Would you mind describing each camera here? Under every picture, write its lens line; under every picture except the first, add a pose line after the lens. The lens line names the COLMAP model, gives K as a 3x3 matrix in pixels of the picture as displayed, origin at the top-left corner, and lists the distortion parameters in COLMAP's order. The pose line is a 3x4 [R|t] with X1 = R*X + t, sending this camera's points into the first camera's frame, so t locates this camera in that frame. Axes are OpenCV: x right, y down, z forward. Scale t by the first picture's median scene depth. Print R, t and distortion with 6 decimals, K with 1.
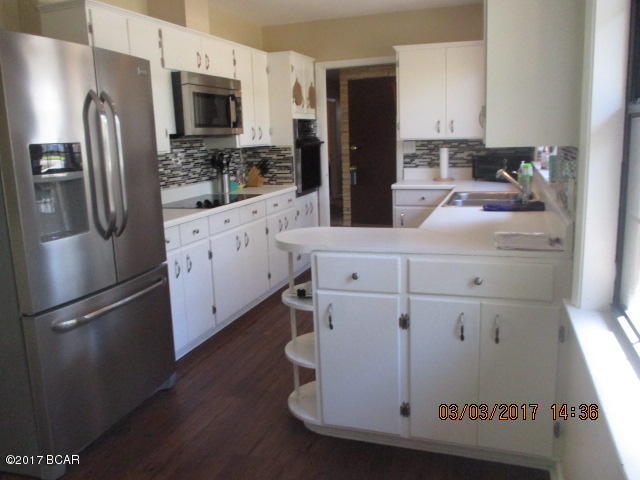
lens RADIAL K [[551.9, 0, 319.6], [0, 551.9, 235.7], [0, 0, 1]] dist [-0.010138, 0.023783]
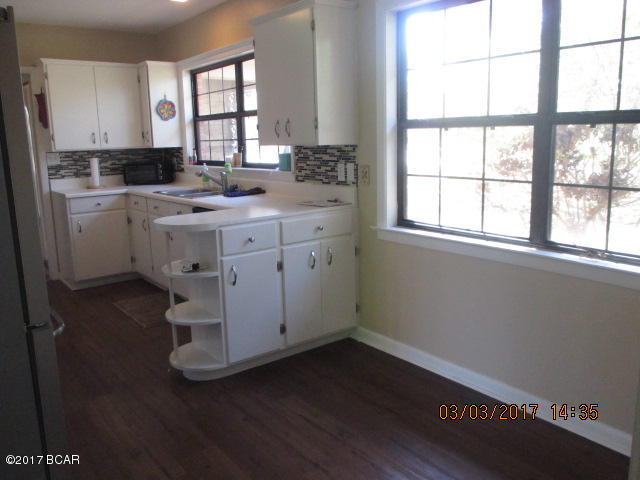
lens RADIAL K [[551.9, 0, 318.2], [0, 551.9, 241.3], [0, 0, 1]] dist [-0.010138, 0.023783]
pose [[0.585431, -0.144785, 0.797689, -0.421176], [0.164743, 0.984641, 0.057812, 0.011677], [-0.793807, 0.097569, 0.600292, 0.022750]]
